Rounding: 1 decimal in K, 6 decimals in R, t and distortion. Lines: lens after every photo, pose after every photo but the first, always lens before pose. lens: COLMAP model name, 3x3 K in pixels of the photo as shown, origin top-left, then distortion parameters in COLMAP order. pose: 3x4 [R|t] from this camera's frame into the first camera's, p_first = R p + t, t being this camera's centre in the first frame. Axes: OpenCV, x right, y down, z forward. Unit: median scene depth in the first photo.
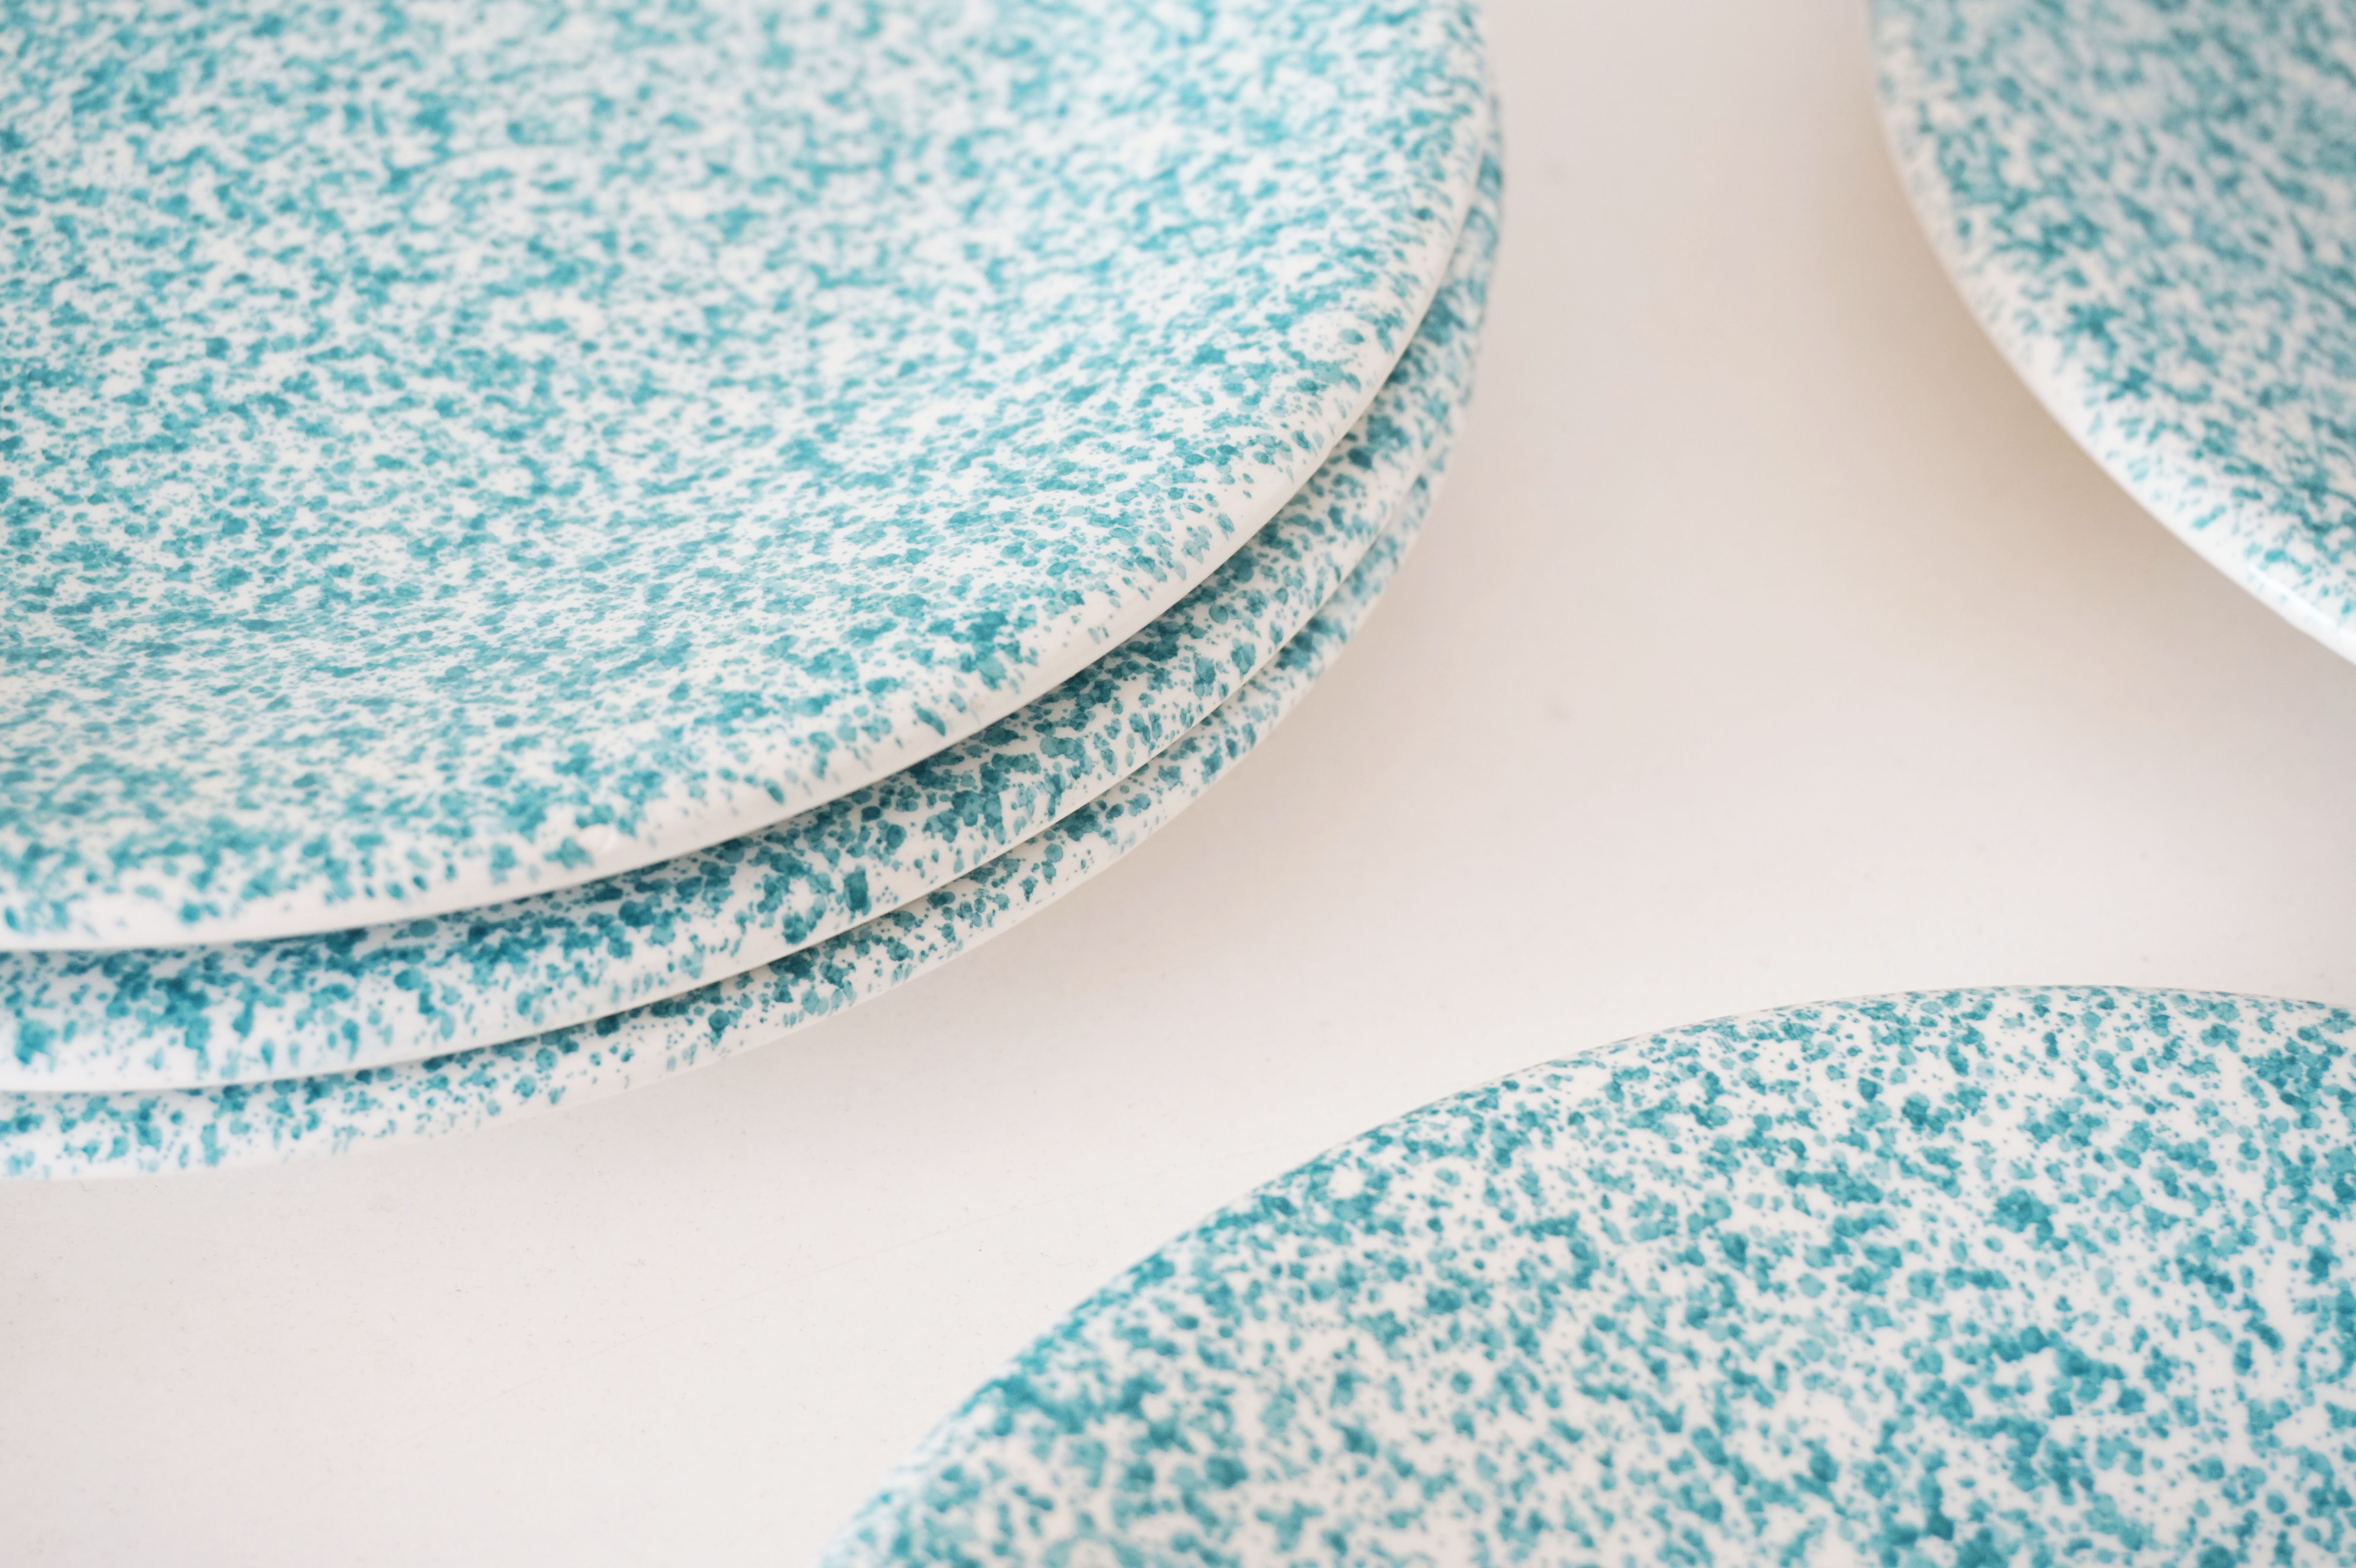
lens RADIAL K [[4088.2, 0, 1162.3], [0, 4088.2, 776.1], [0, 0, 1]] dist [0.029292, 0.000000]
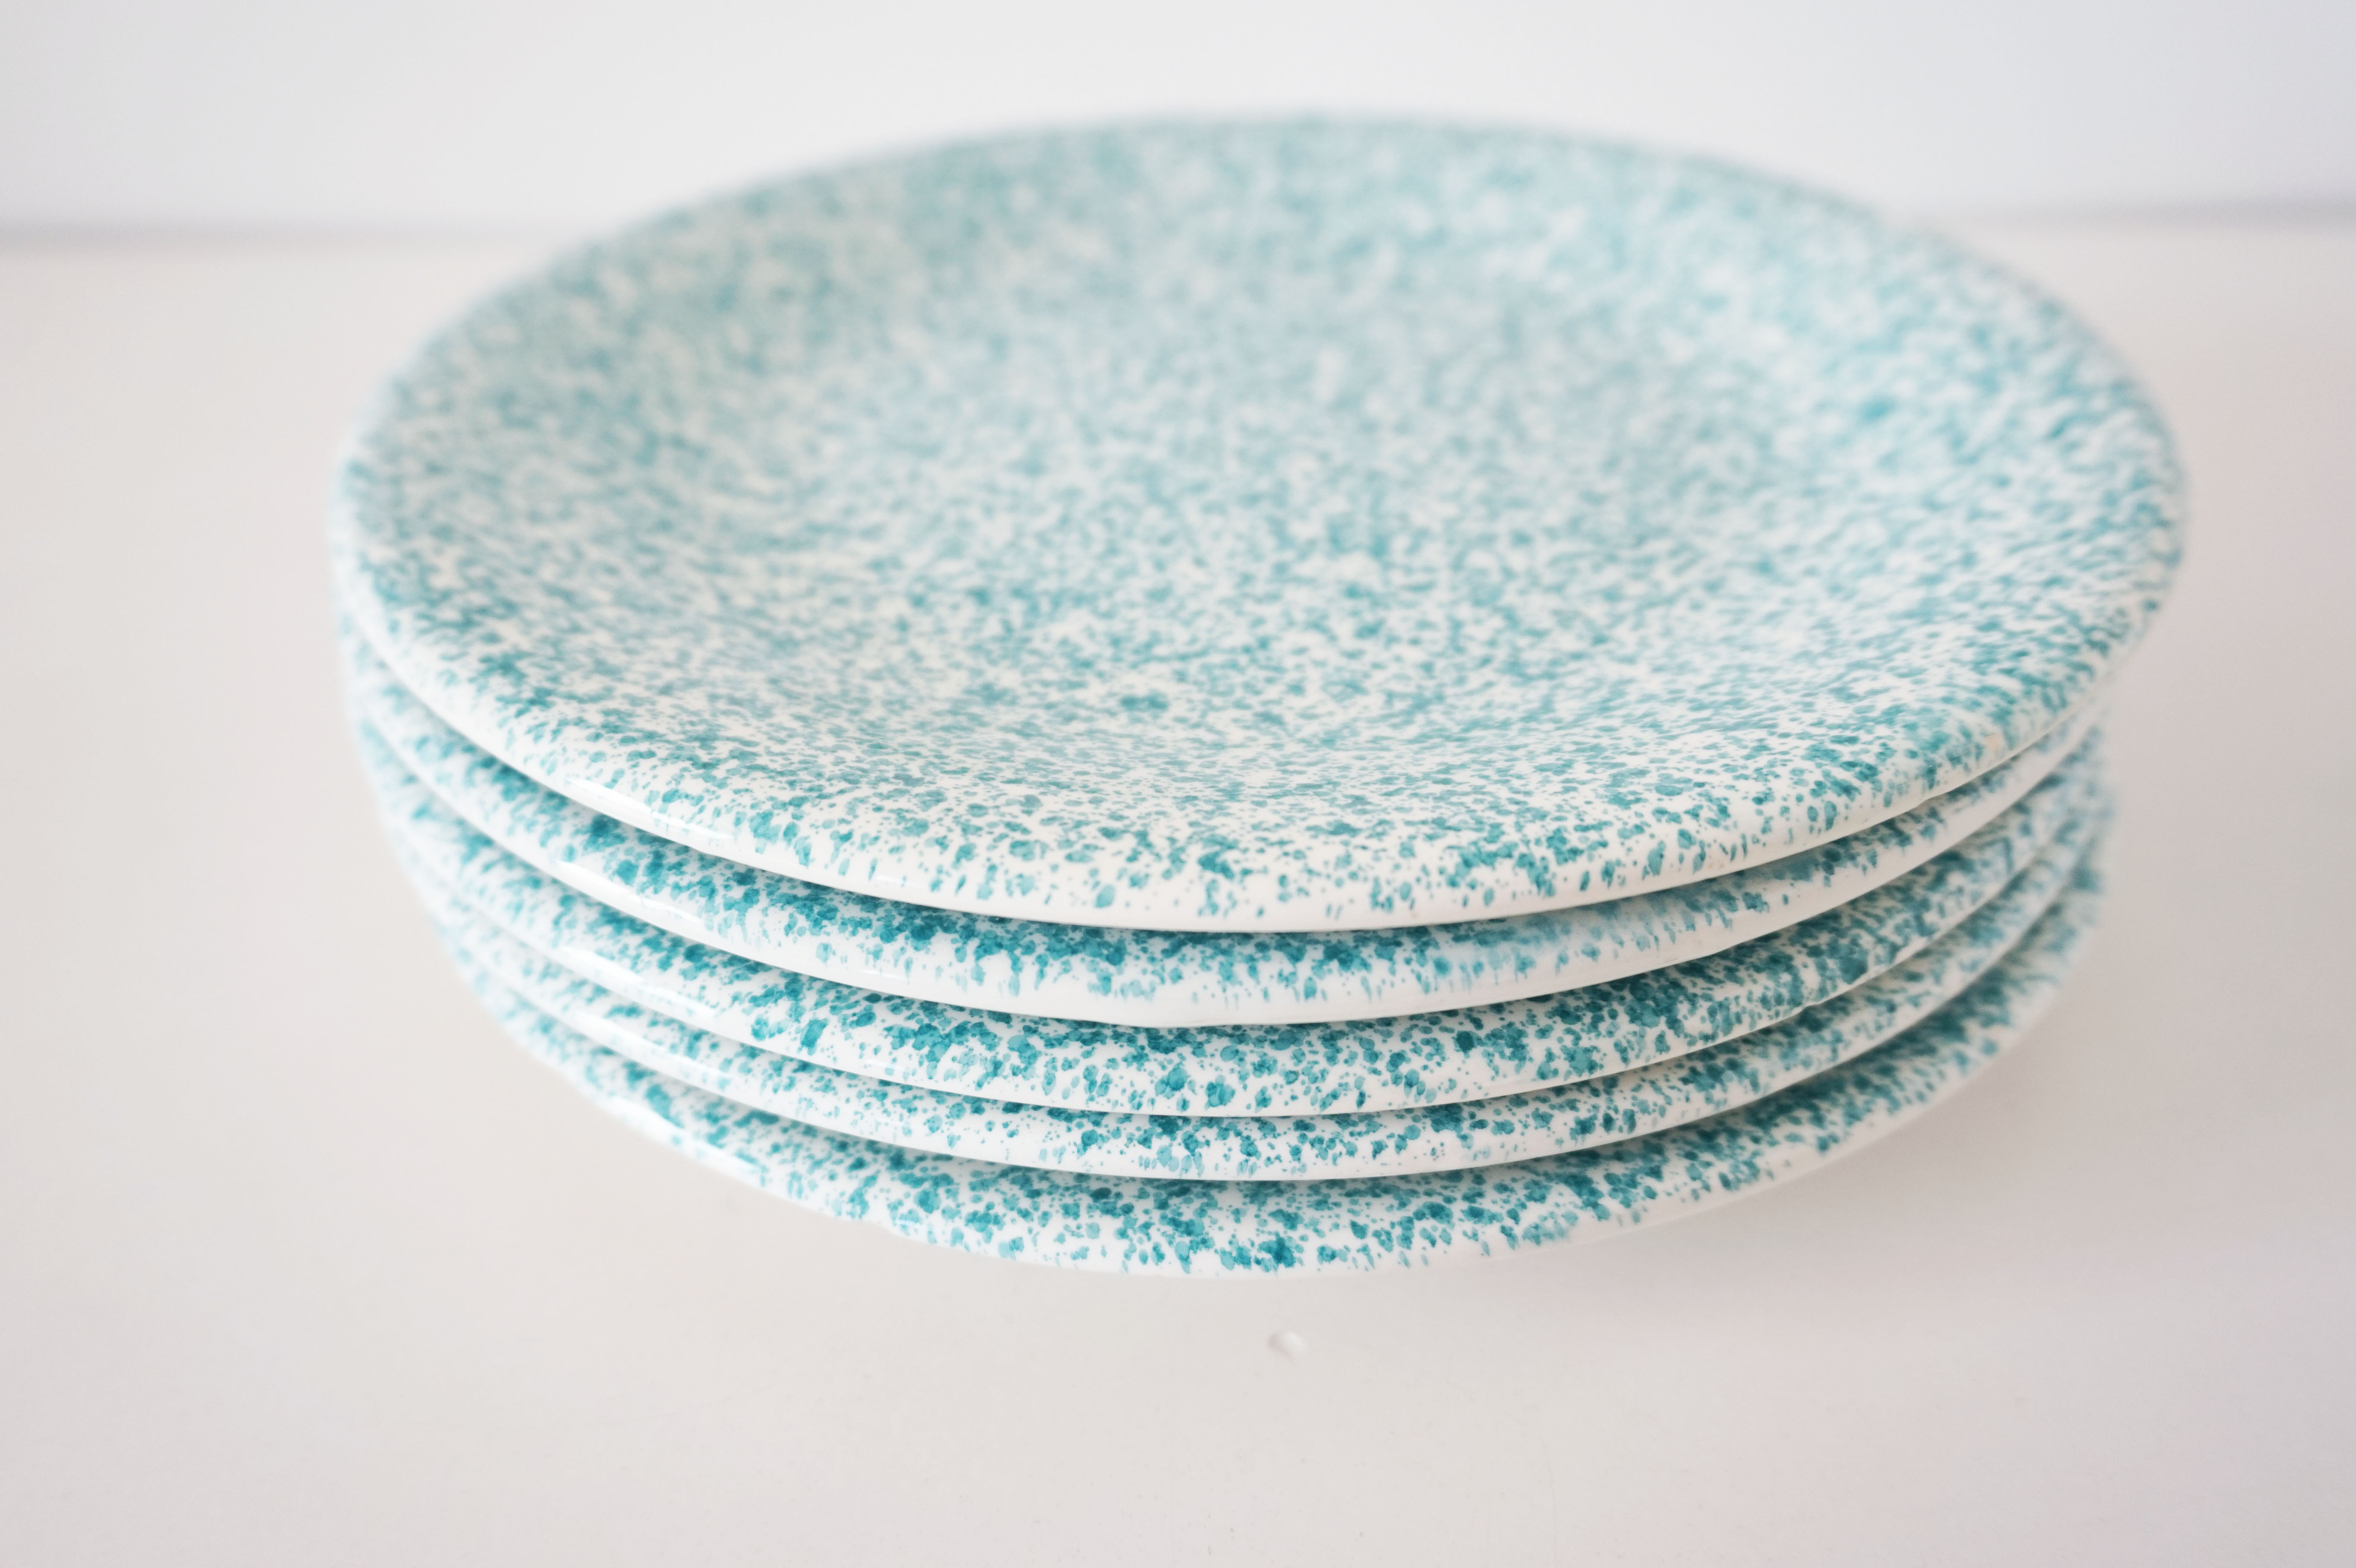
lens RADIAL K [[2181.9, 0, 1166.3], [0, 2181.9, 768.7], [0, 0, 1]] dist [0.001054, 0.032347]
pose [[0.930795, -0.234205, 0.280656, 0.257817], [0.294930, 0.934762, -0.198084, 0.100930], [-0.215954, 0.267149, 0.939146, 0.476477]]
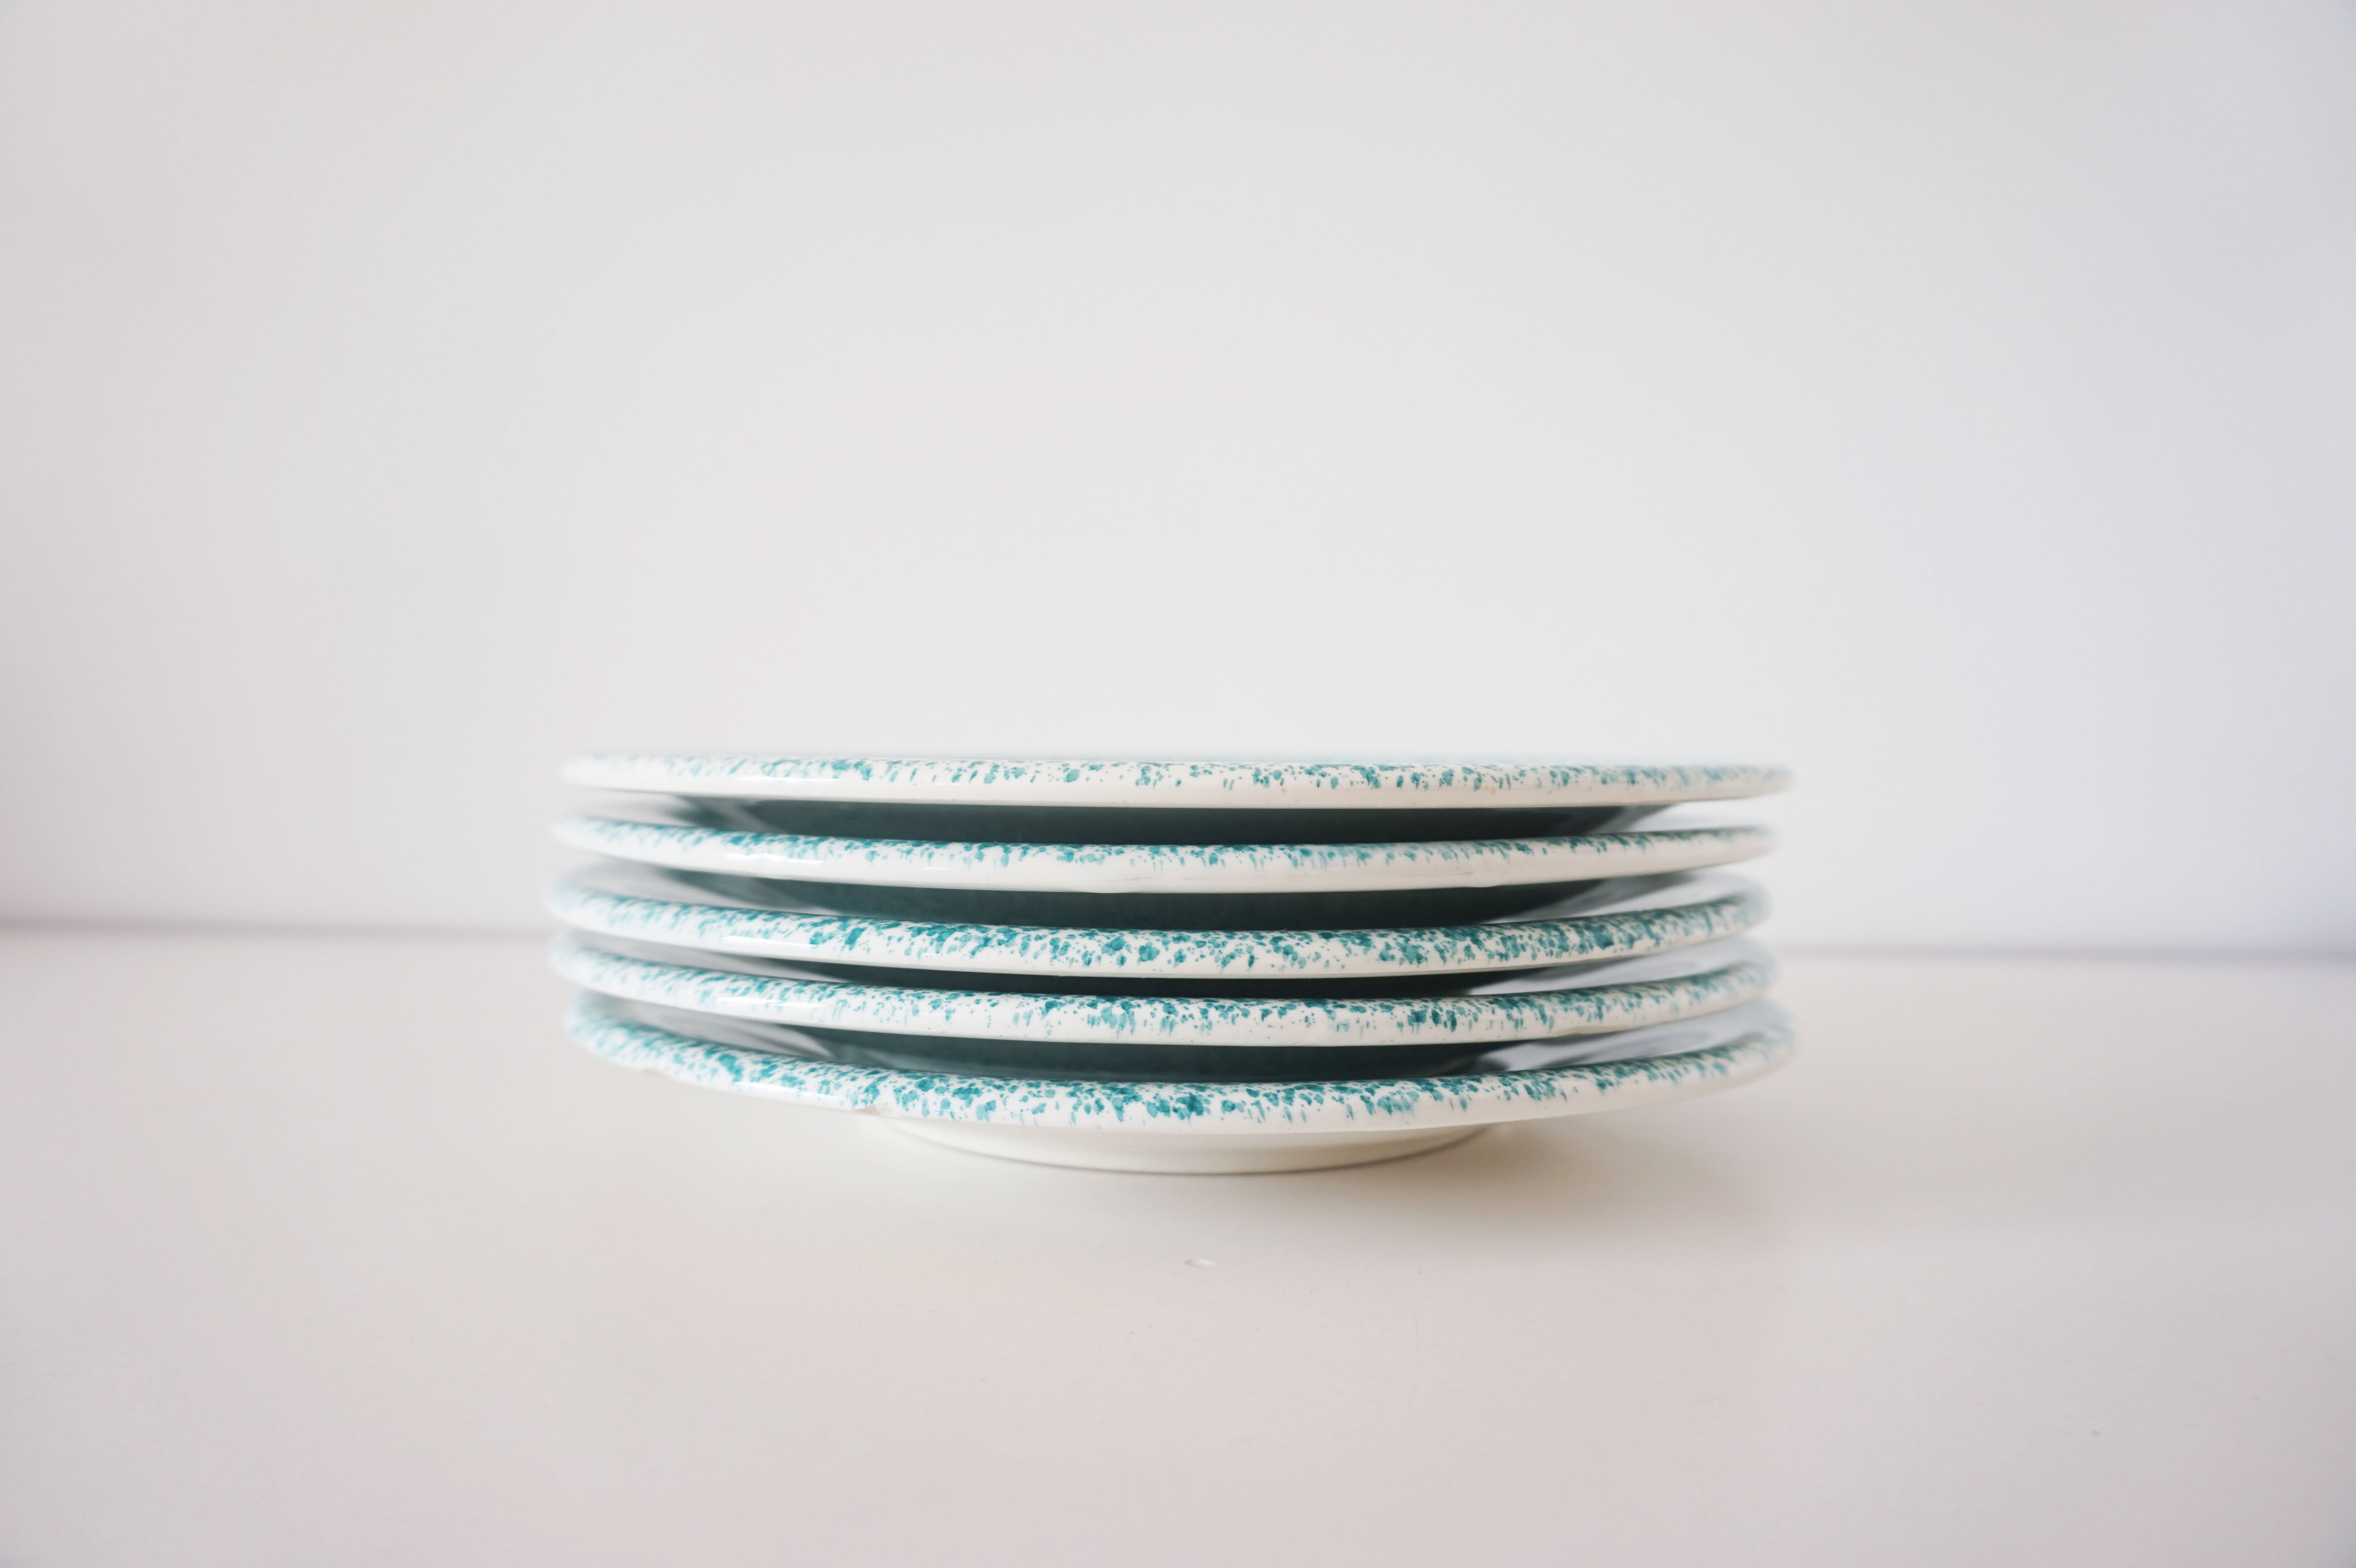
lens RADIAL K [[1610.1, 0, 1167.6], [0, 1610.1, 774.8], [0, 0, 1]] dist [-0.032305, -0.005605]
pose [[0.927137, -0.020832, 0.374144, 0.196968], [0.285368, 0.686363, -0.668933, 0.449355], [-0.242863, 0.726961, 0.642297, 0.627969]]
